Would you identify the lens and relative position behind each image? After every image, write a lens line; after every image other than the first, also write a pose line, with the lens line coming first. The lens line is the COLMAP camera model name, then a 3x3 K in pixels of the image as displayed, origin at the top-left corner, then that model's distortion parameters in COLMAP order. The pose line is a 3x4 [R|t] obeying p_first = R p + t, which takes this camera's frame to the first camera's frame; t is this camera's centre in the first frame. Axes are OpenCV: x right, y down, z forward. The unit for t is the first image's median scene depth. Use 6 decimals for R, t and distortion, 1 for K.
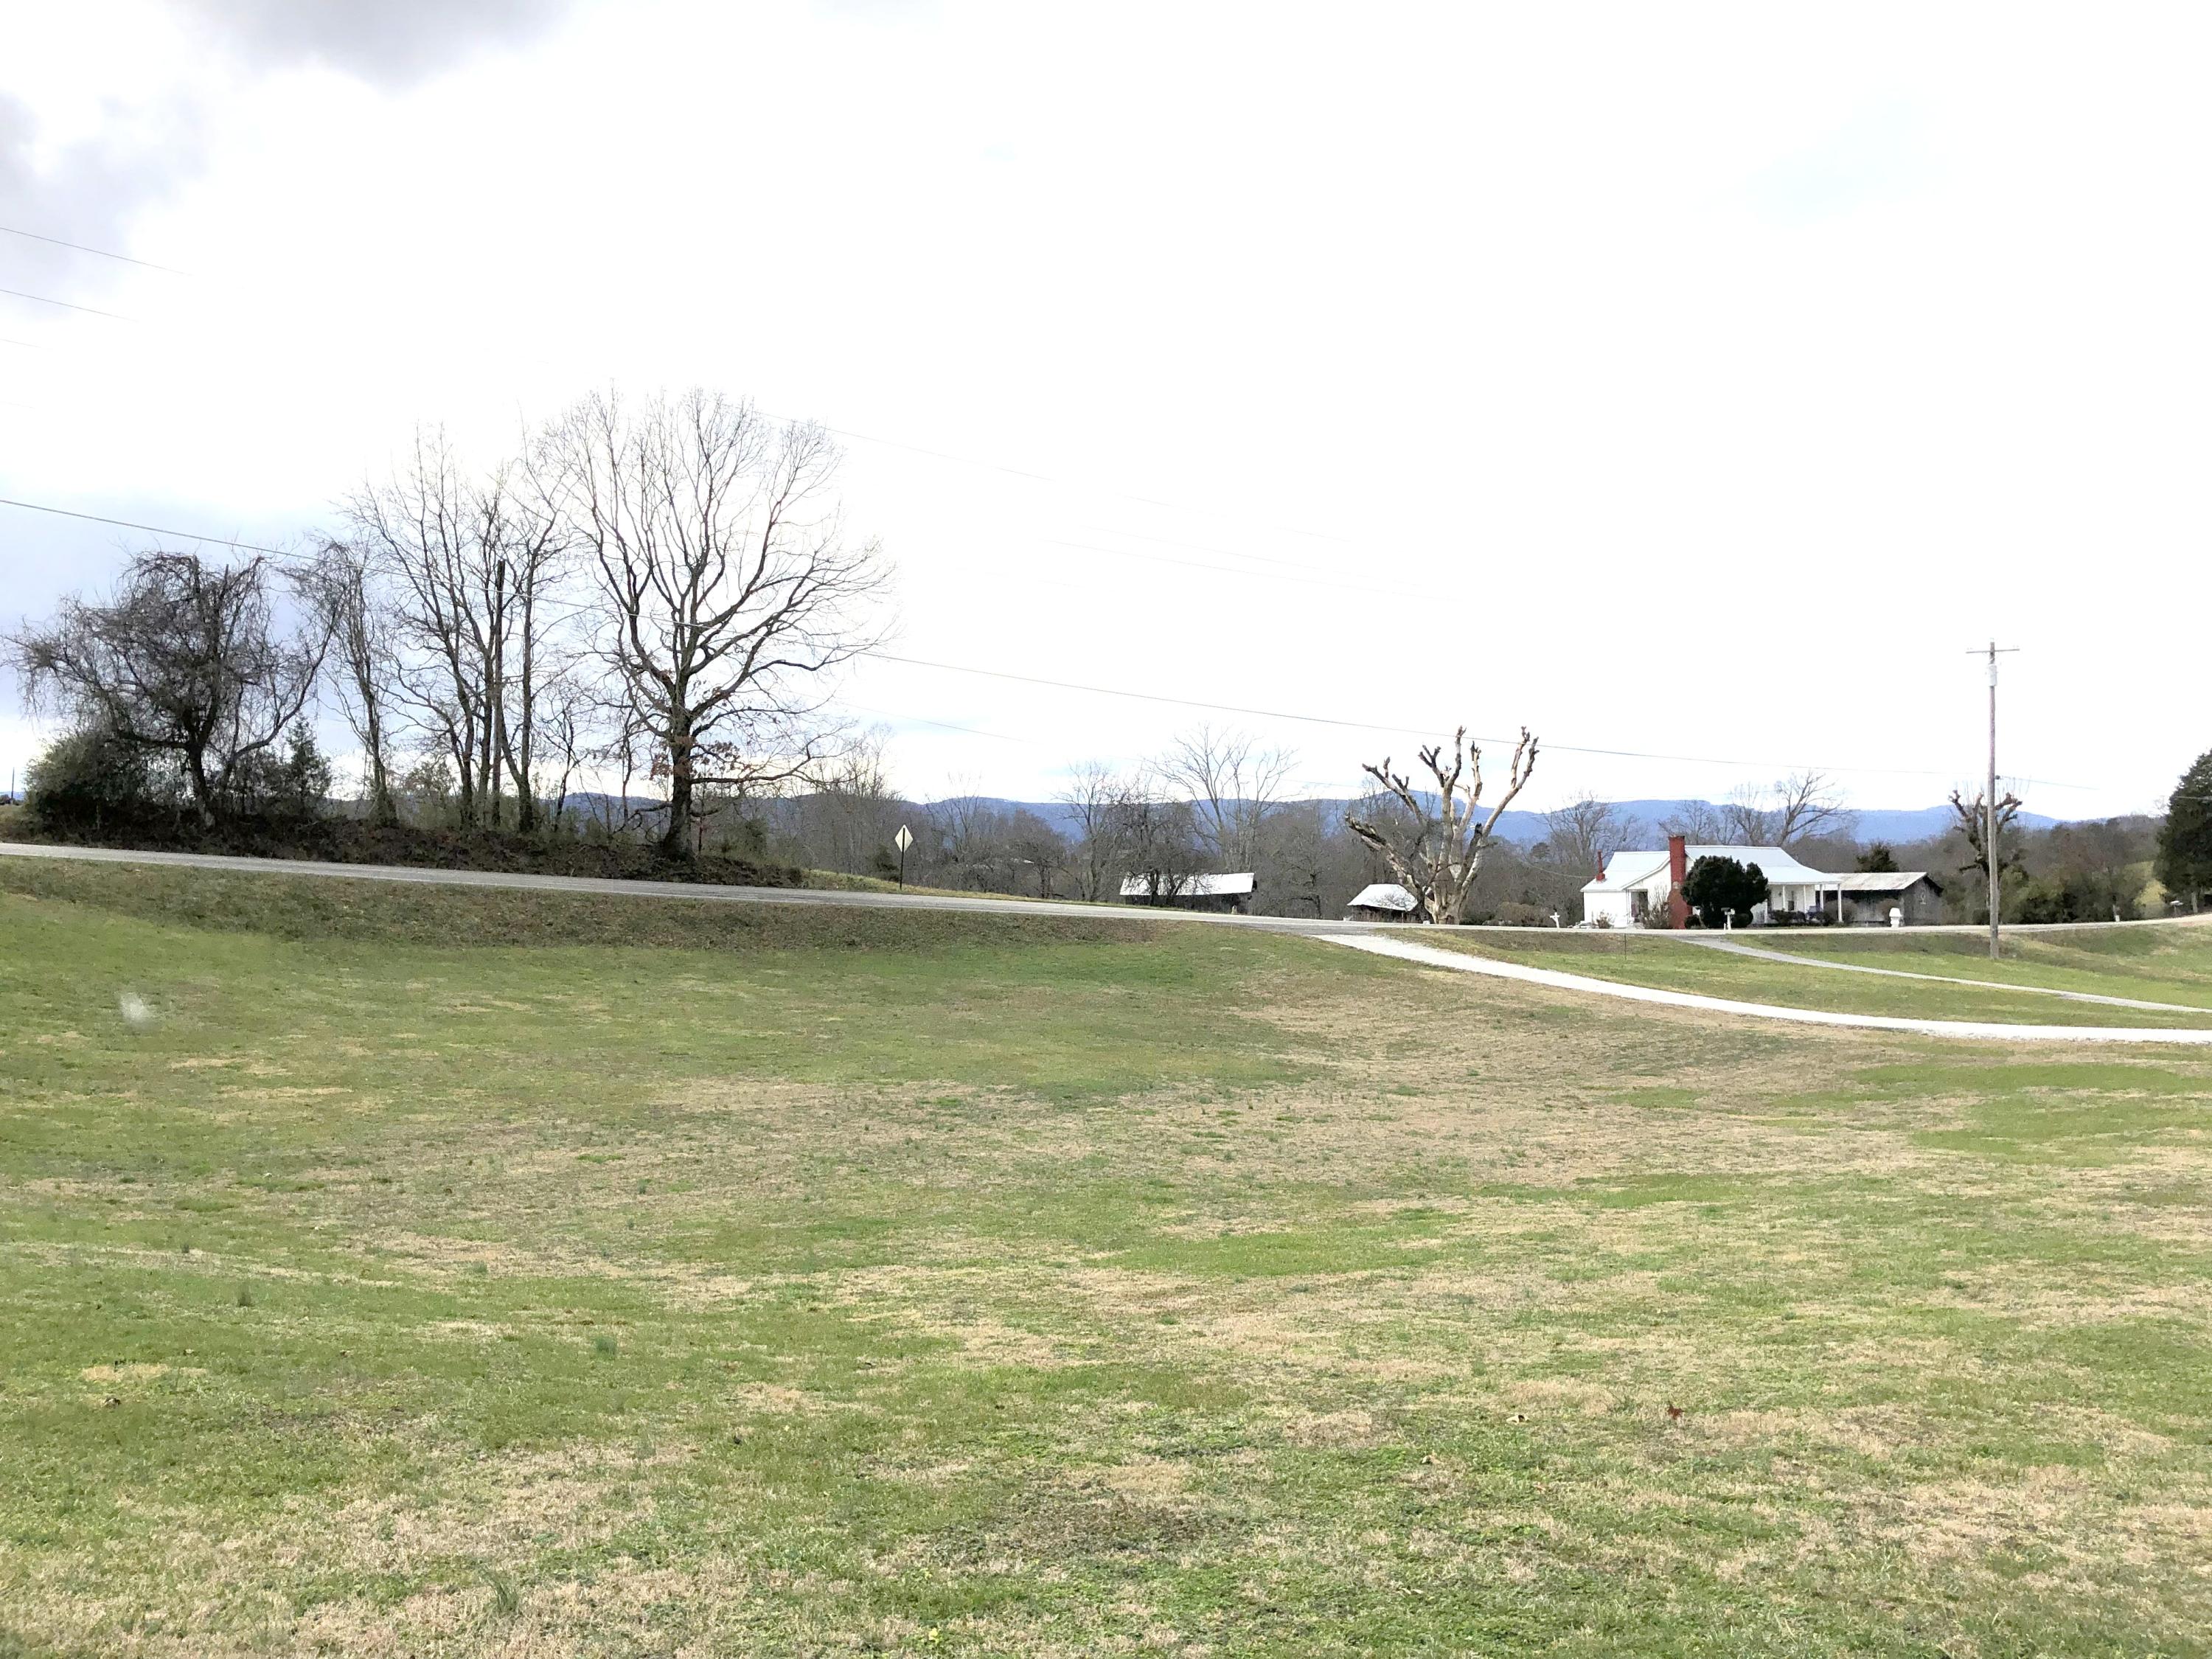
lens RADIAL K [[1786.0, 0, 1106.0], [0, 1786.0, 829.5], [0, 0, 1]] dist [0.046345, -0.170439]
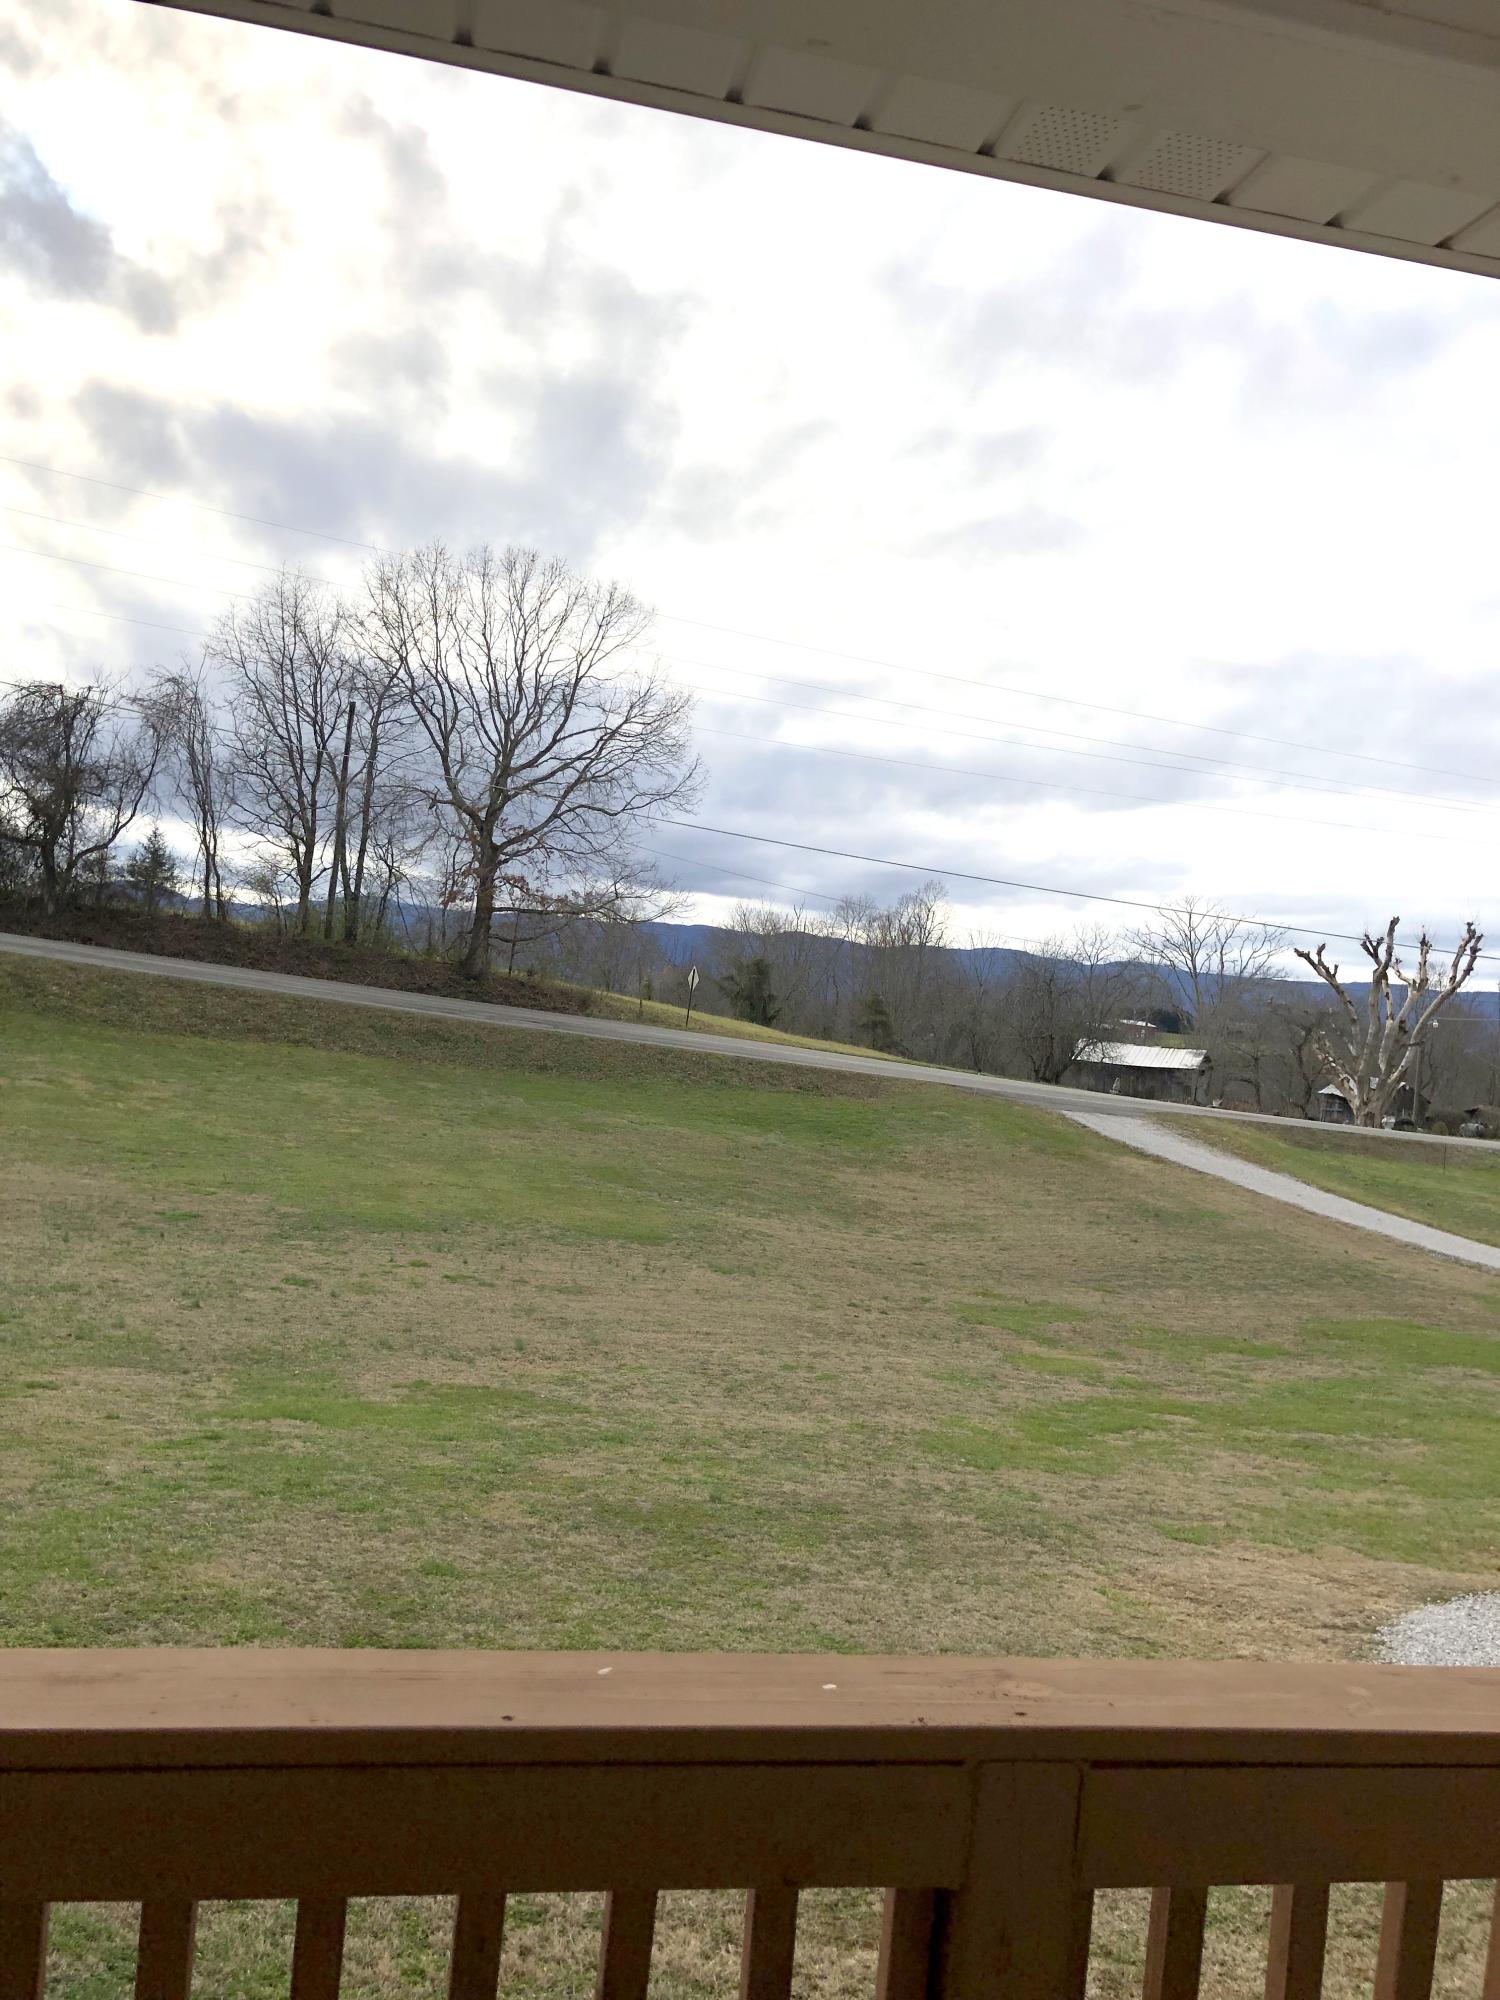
lens RADIAL K [[1614.8, 0, 750.0], [0, 1614.8, 1000.0], [0, 0, 1]] dist [0.046345, -0.170439]
pose [[0.949667, 0.088138, -0.300605, 0.222265], [-0.084608, 0.996106, 0.024770, -0.009032], [0.301618, 0.001910, 0.953427, 0.104578]]
